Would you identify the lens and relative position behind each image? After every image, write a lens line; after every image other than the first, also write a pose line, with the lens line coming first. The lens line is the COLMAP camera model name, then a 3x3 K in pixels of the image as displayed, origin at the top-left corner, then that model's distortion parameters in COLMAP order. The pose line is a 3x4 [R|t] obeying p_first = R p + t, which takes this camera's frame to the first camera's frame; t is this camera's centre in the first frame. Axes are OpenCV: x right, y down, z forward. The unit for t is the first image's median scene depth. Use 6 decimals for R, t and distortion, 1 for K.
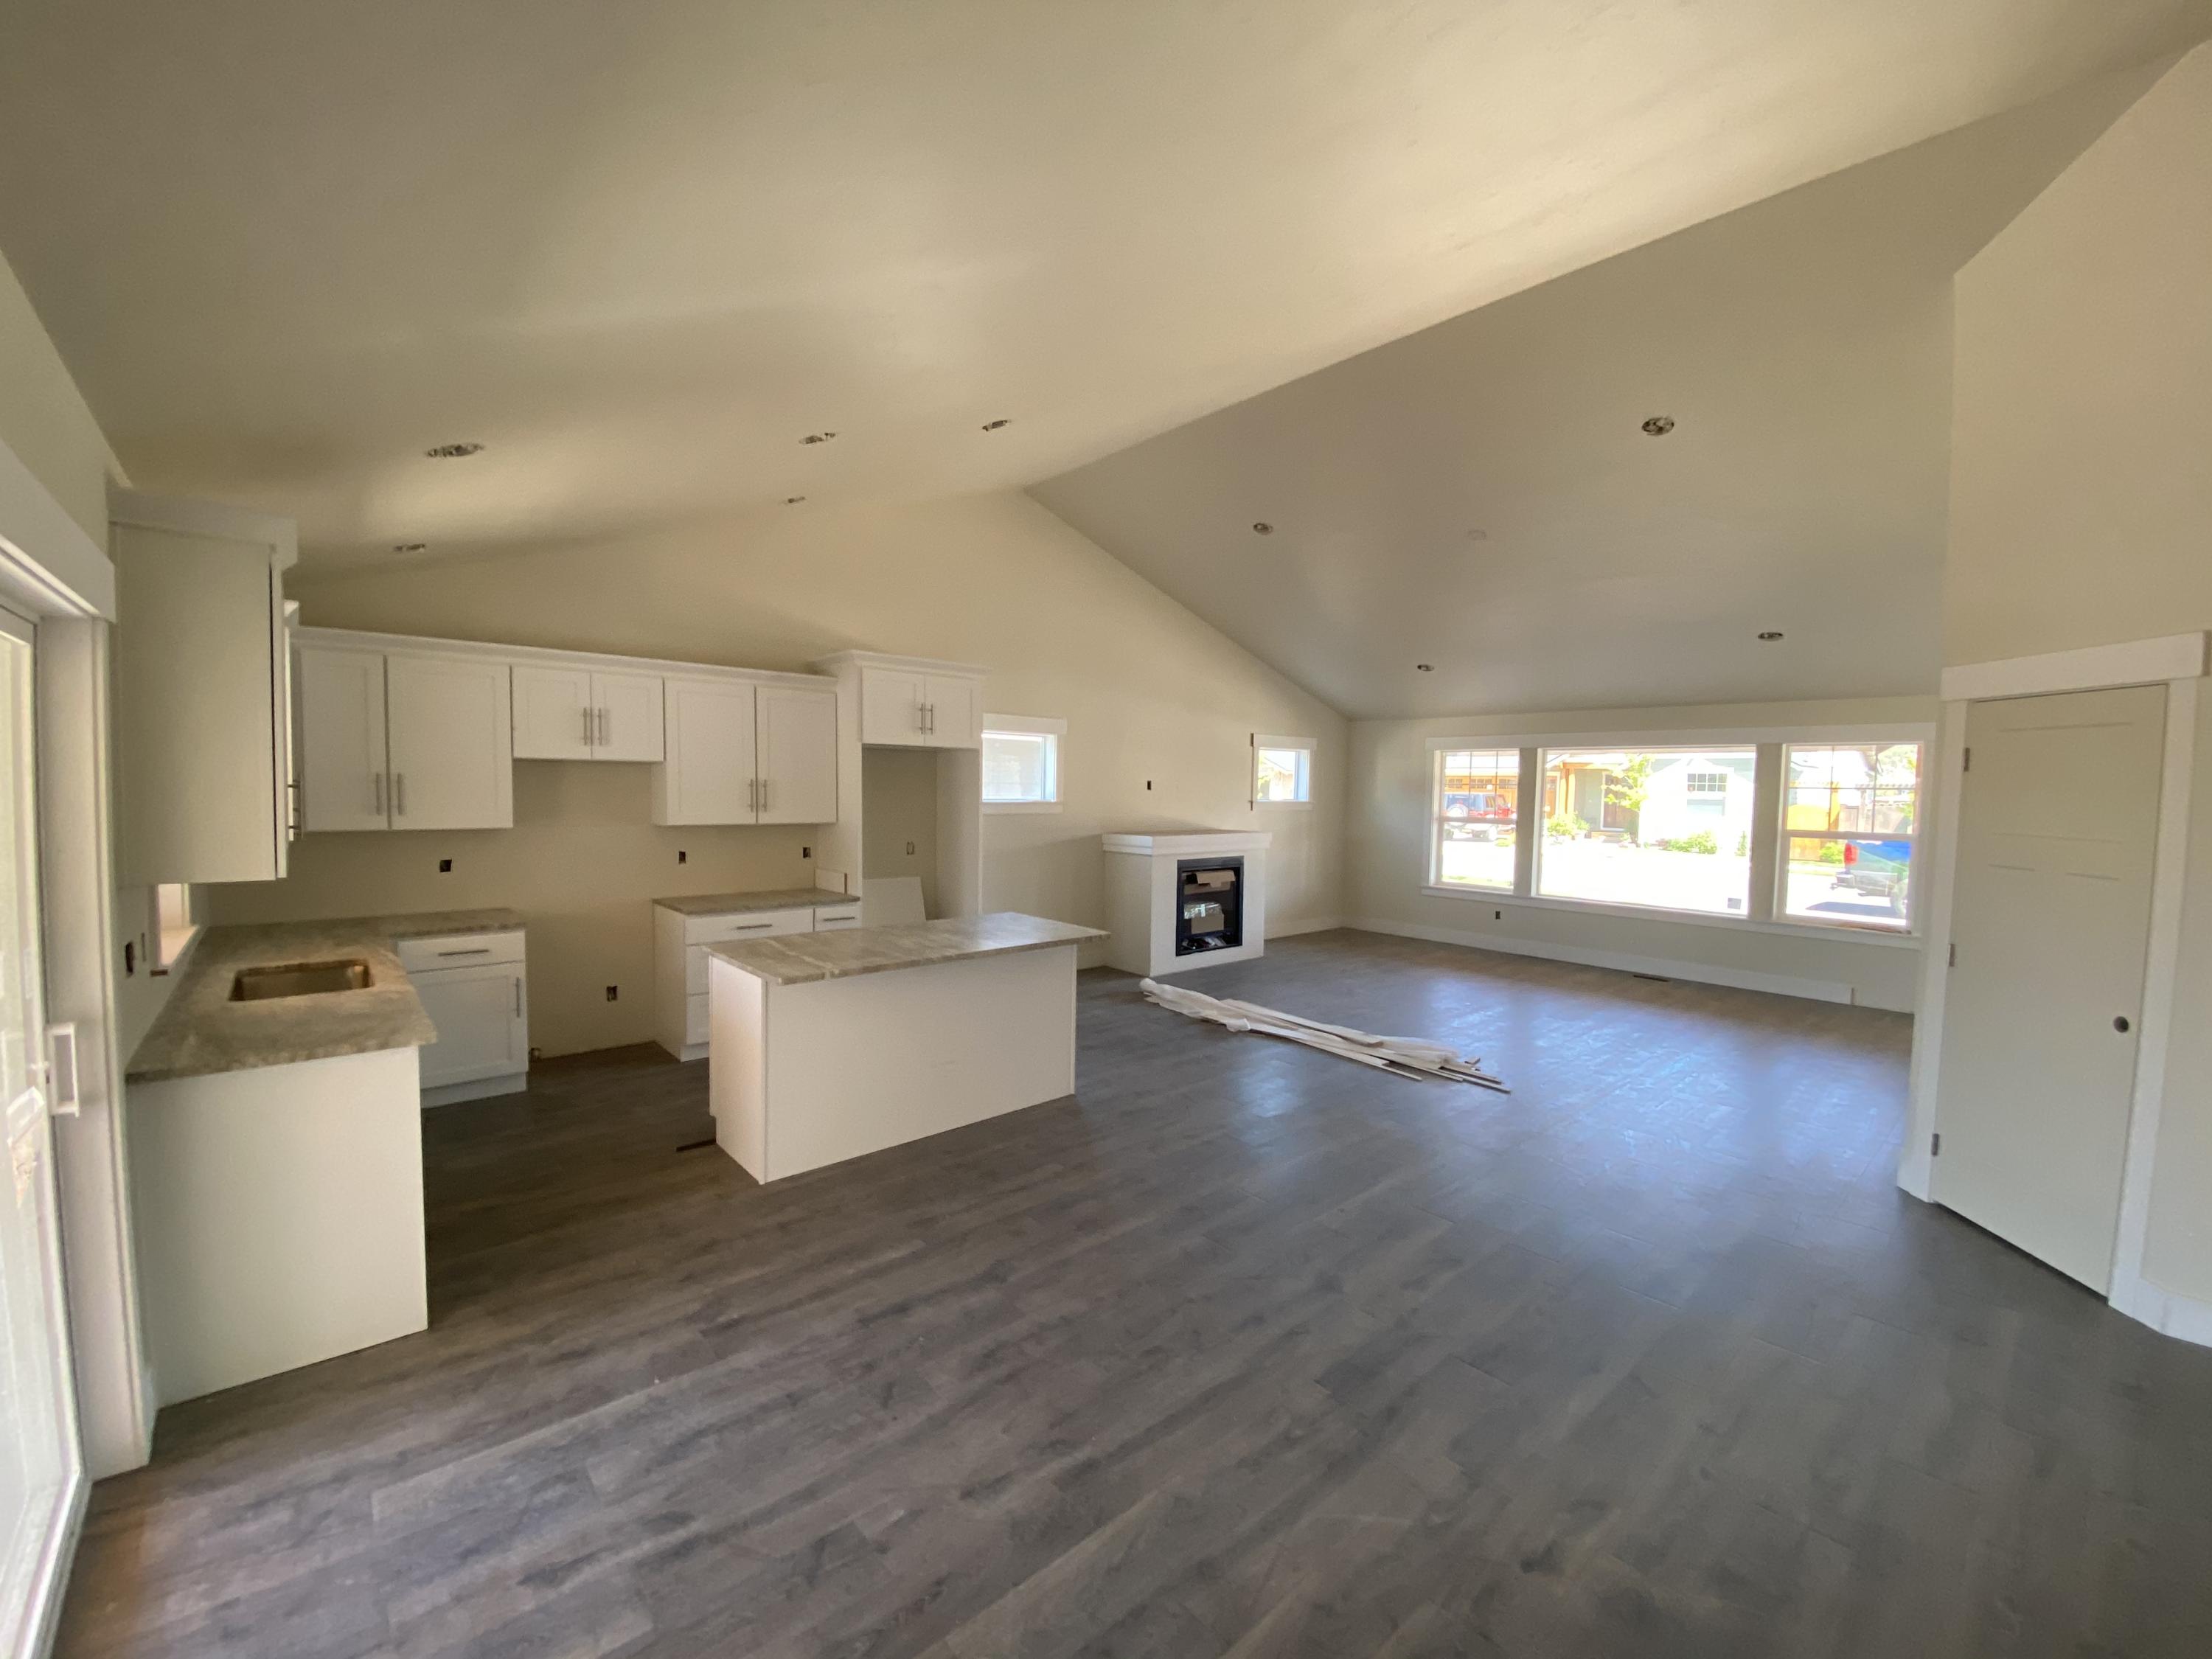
lens RADIAL K [[892.2, 0, 1101.3], [0, 892.2, 833.9], [0, 0, 1]] dist [0.025604, -0.020724]
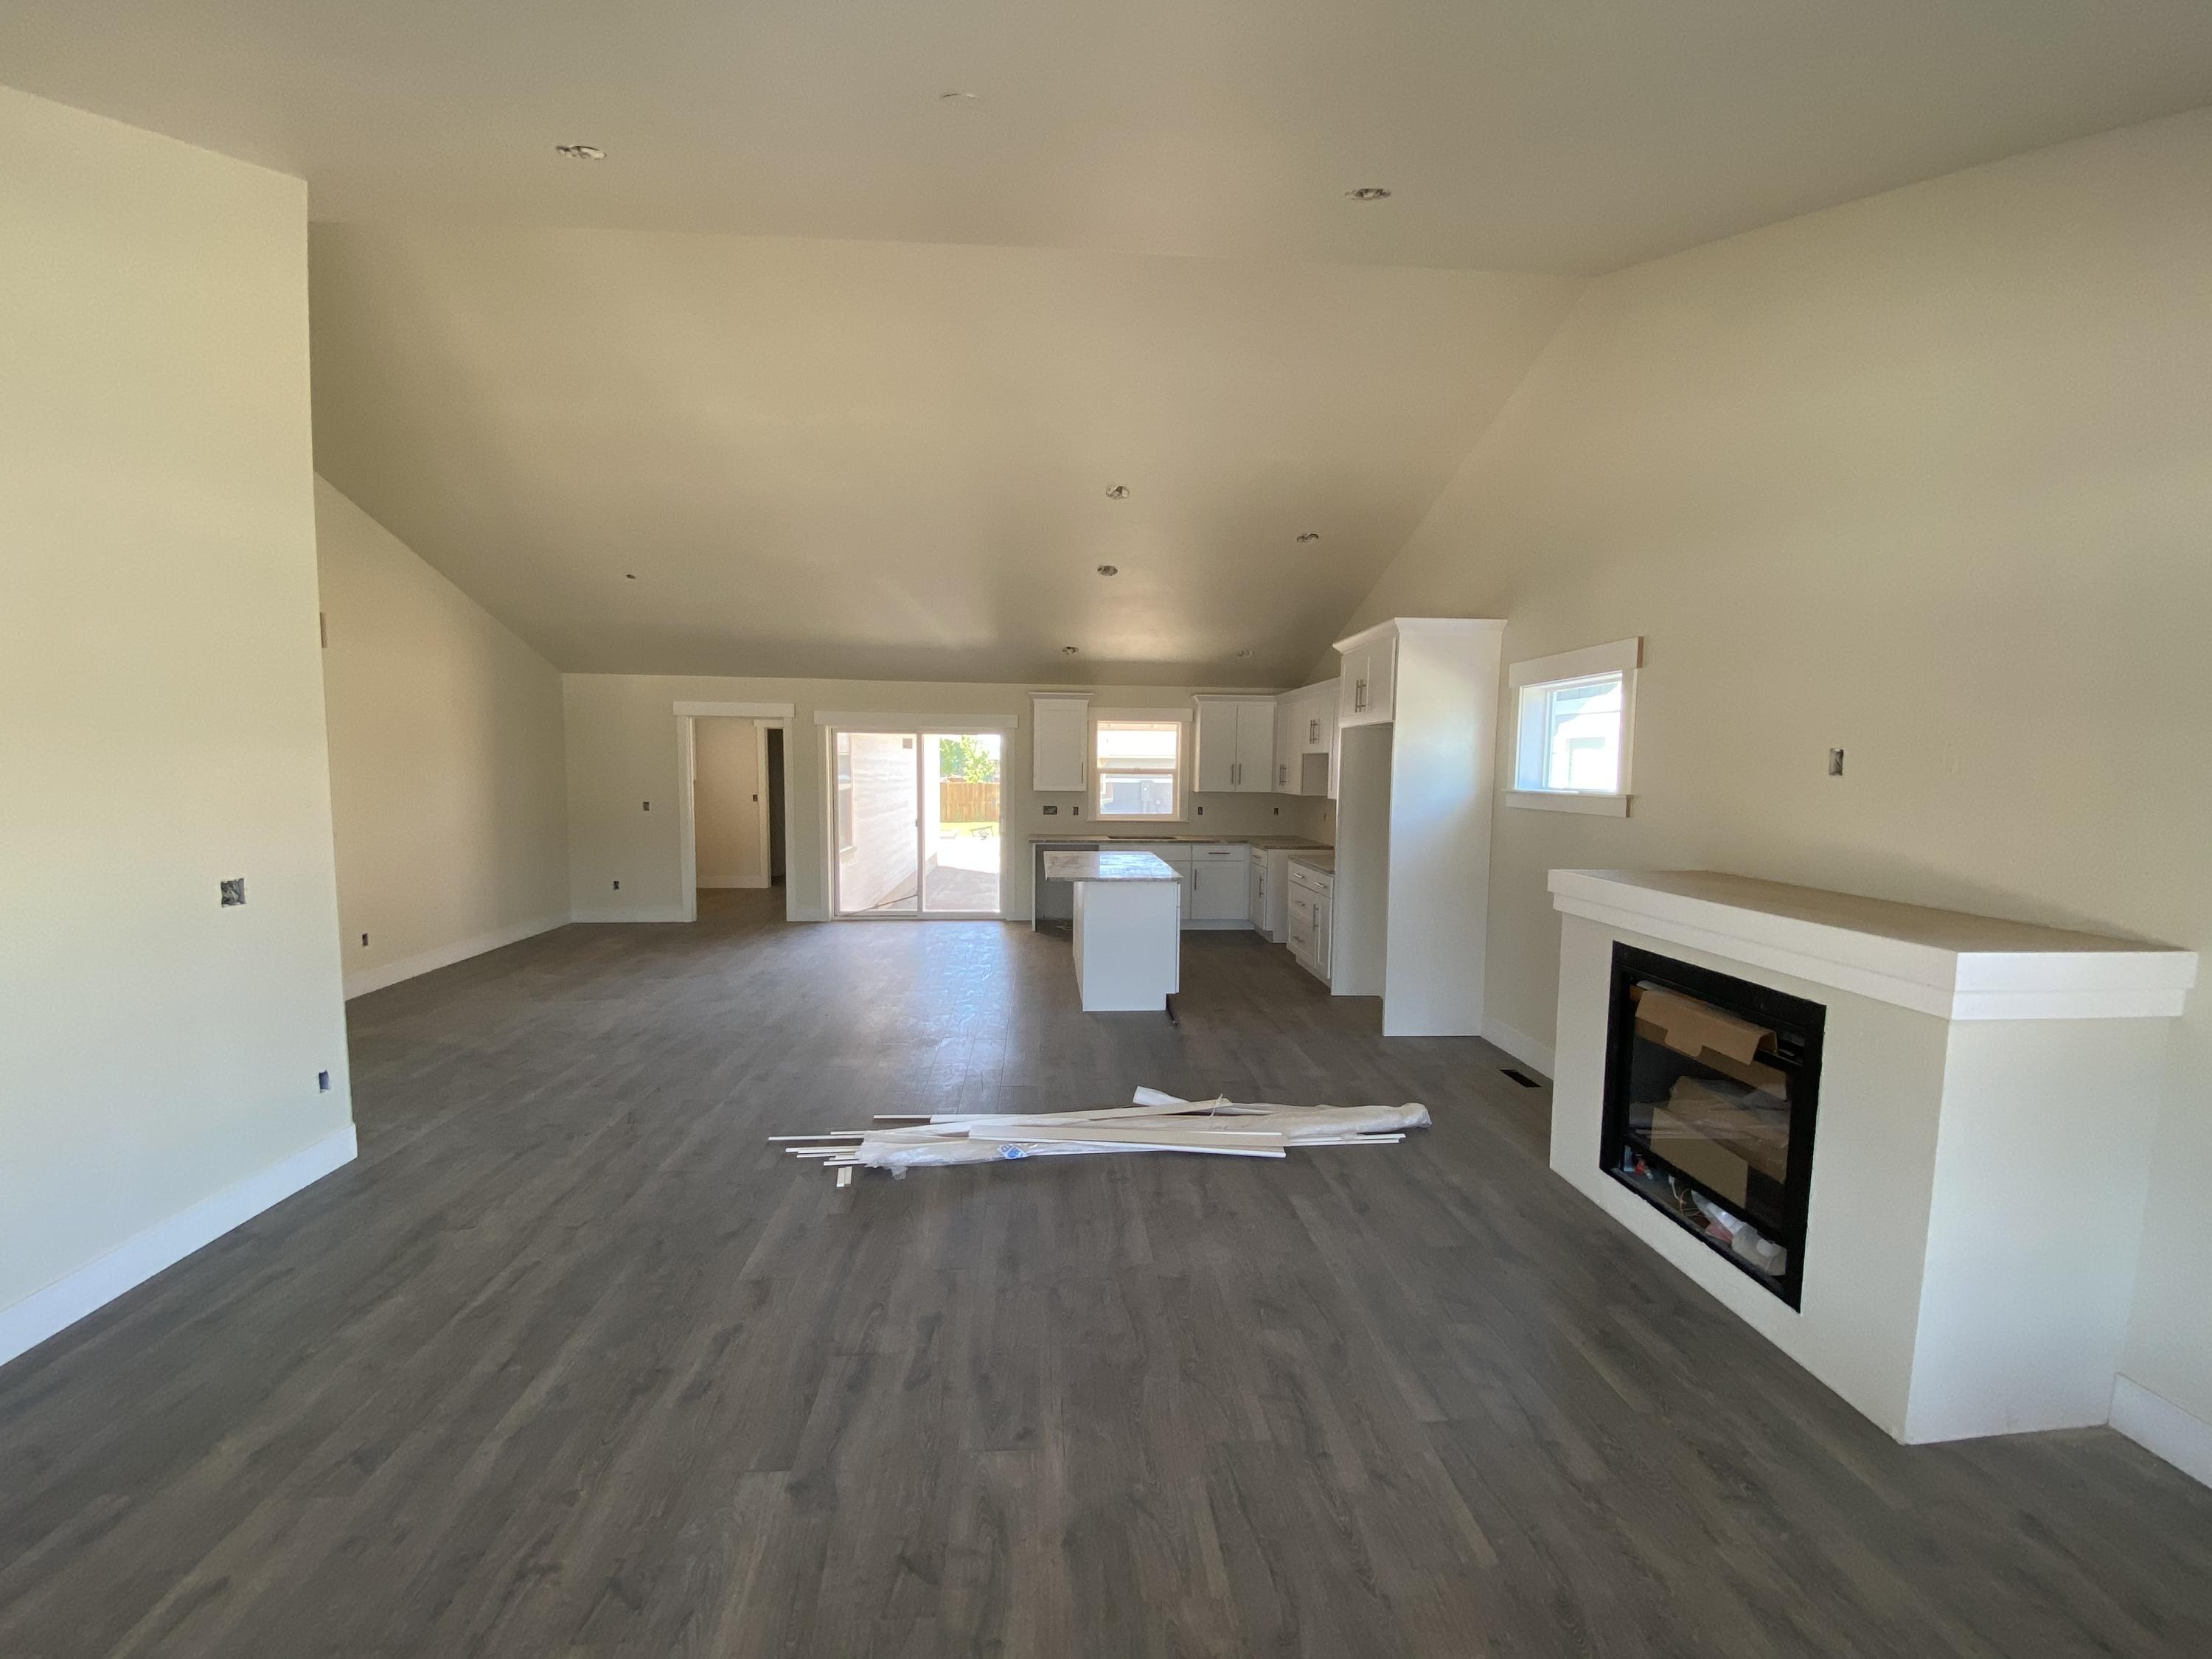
lens RADIAL K [[892.2, 0, 1101.3], [0, 892.2, 833.9], [0, 0, 1]] dist [0.025604, -0.020724]
pose [[-0.604534, 0.038267, -0.795659, 0.930901], [-0.064539, 0.993209, 0.096804, -0.074177], [0.793960, 0.109872, -0.597959, 1.738003]]
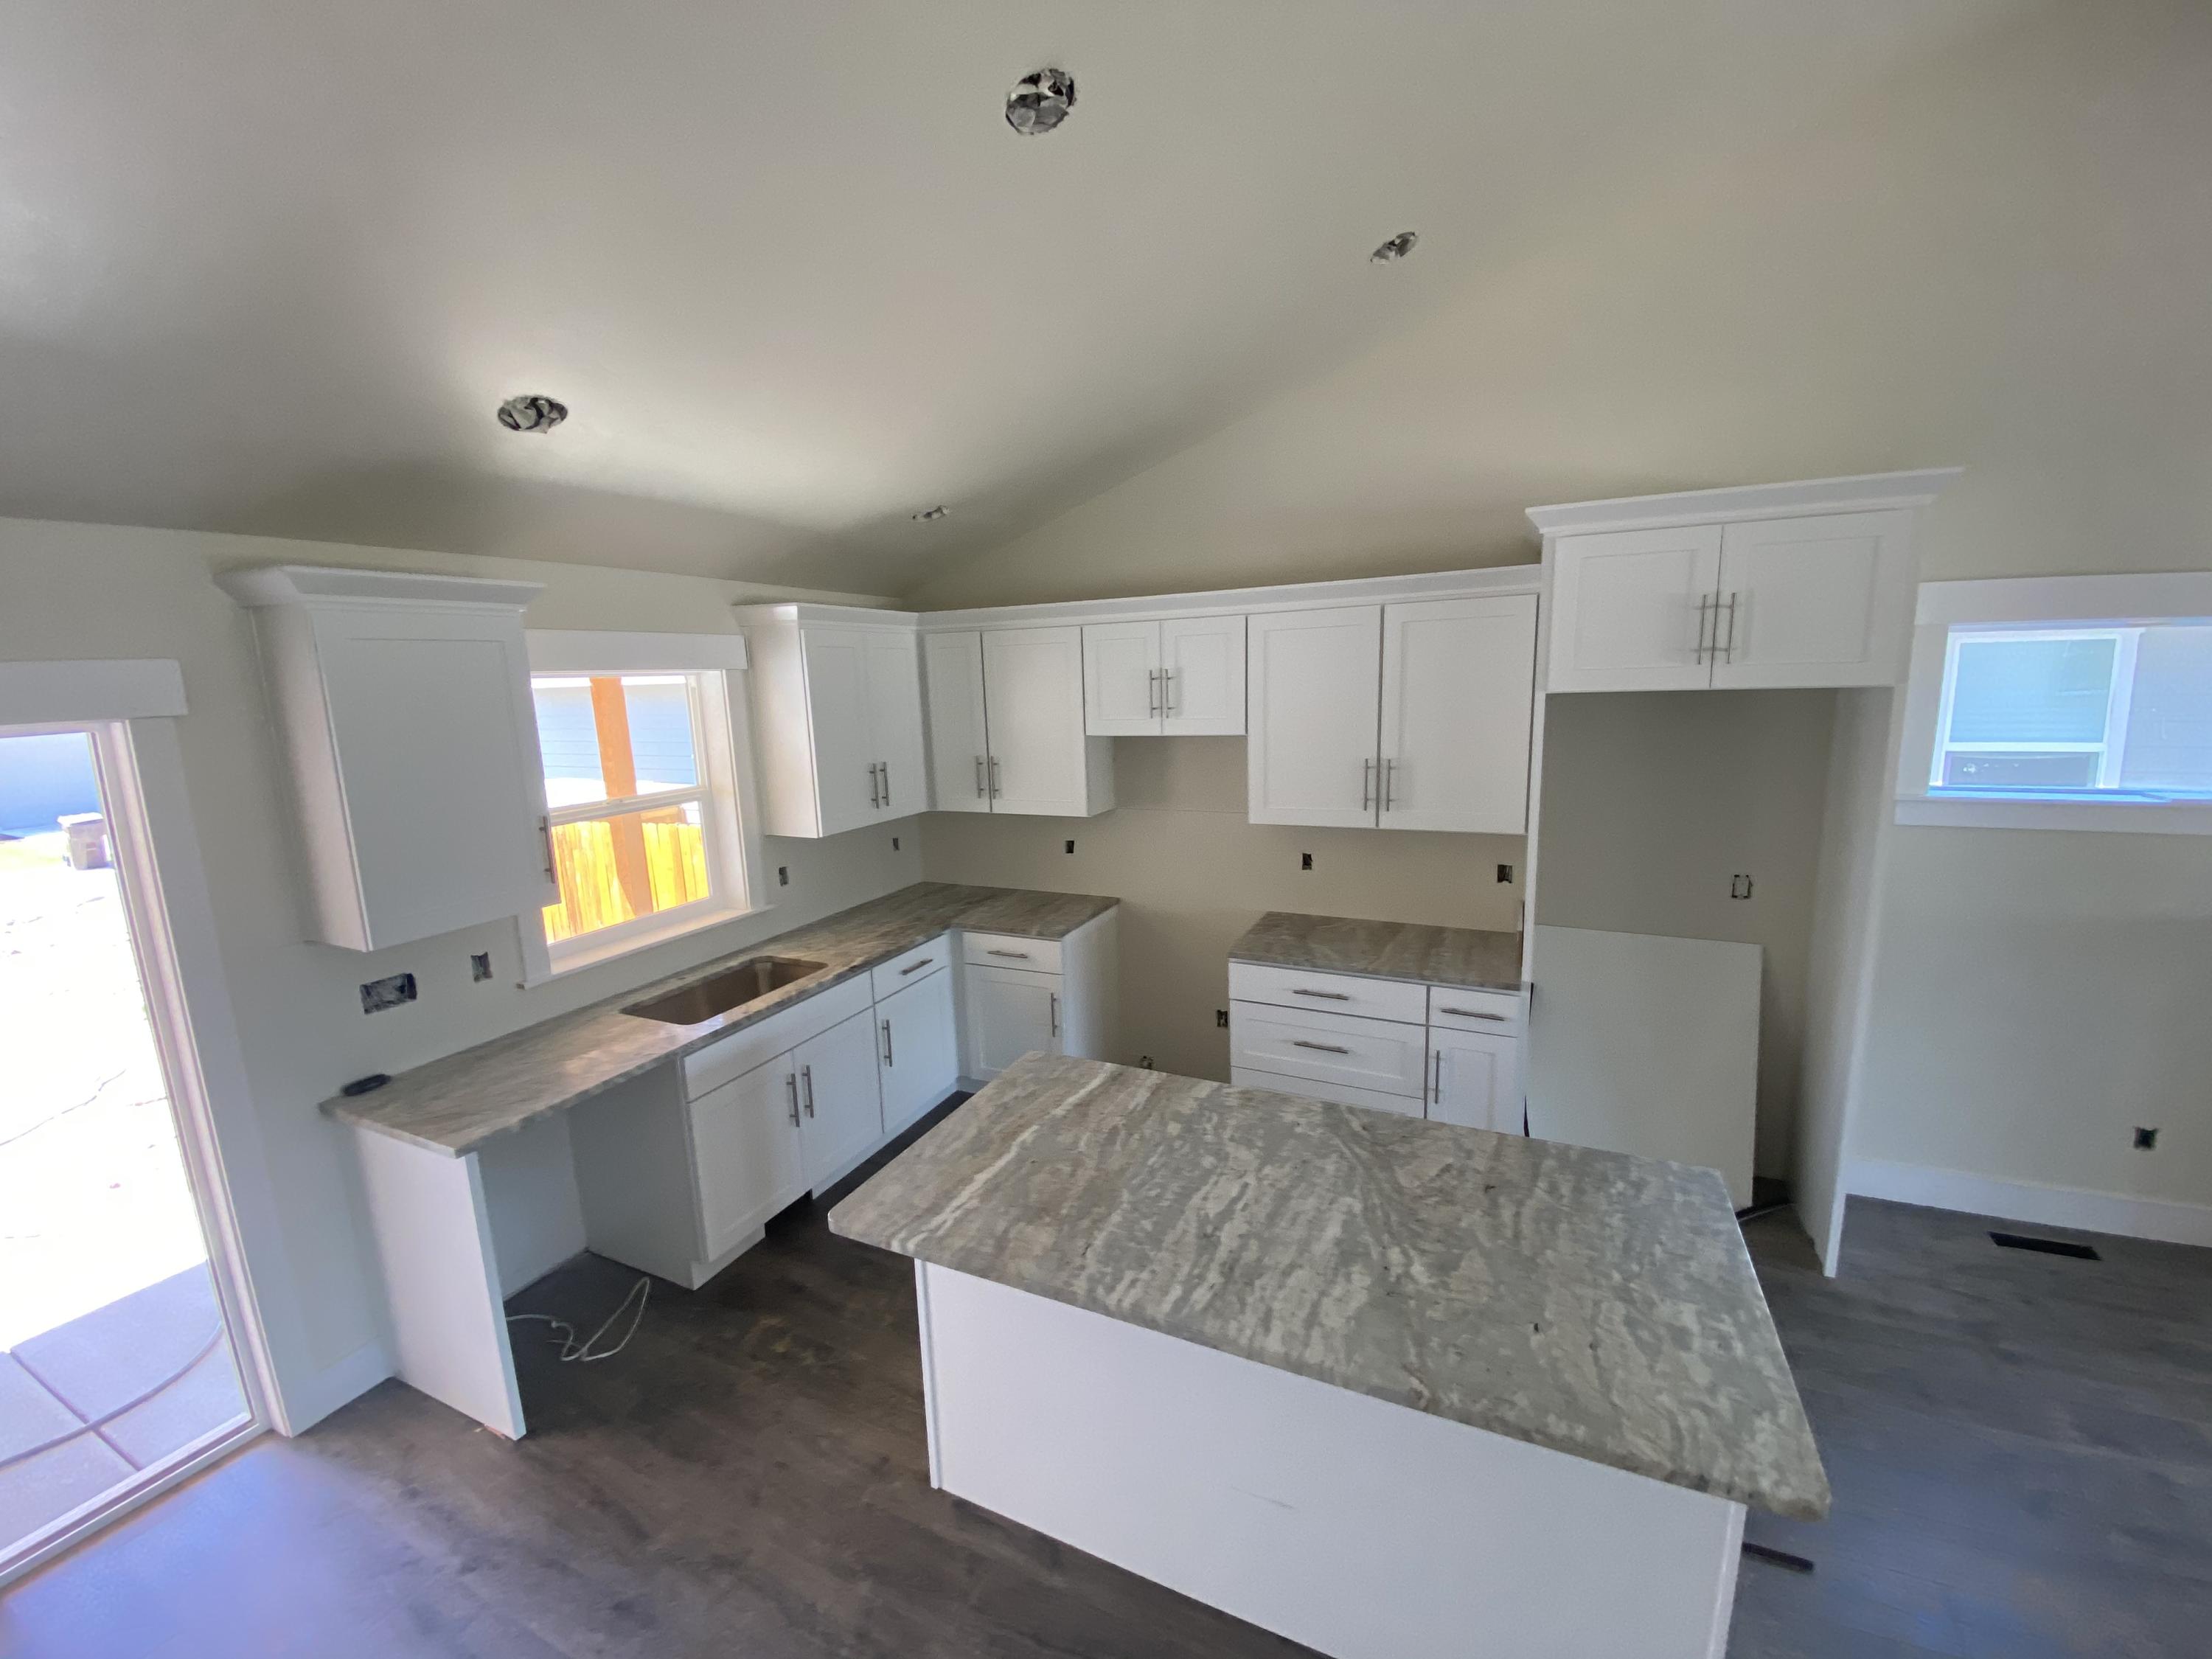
lens RADIAL K [[892.2, 0, 1101.3], [0, 892.2, 833.9], [0, 0, 1]] dist [0.025604, -0.020724]
pose [[0.395156, 0.132878, -0.908953, 0.134101], [-0.010734, 0.990083, 0.140072, -0.111936], [0.918551, -0.045594, 0.392663, 0.681755]]
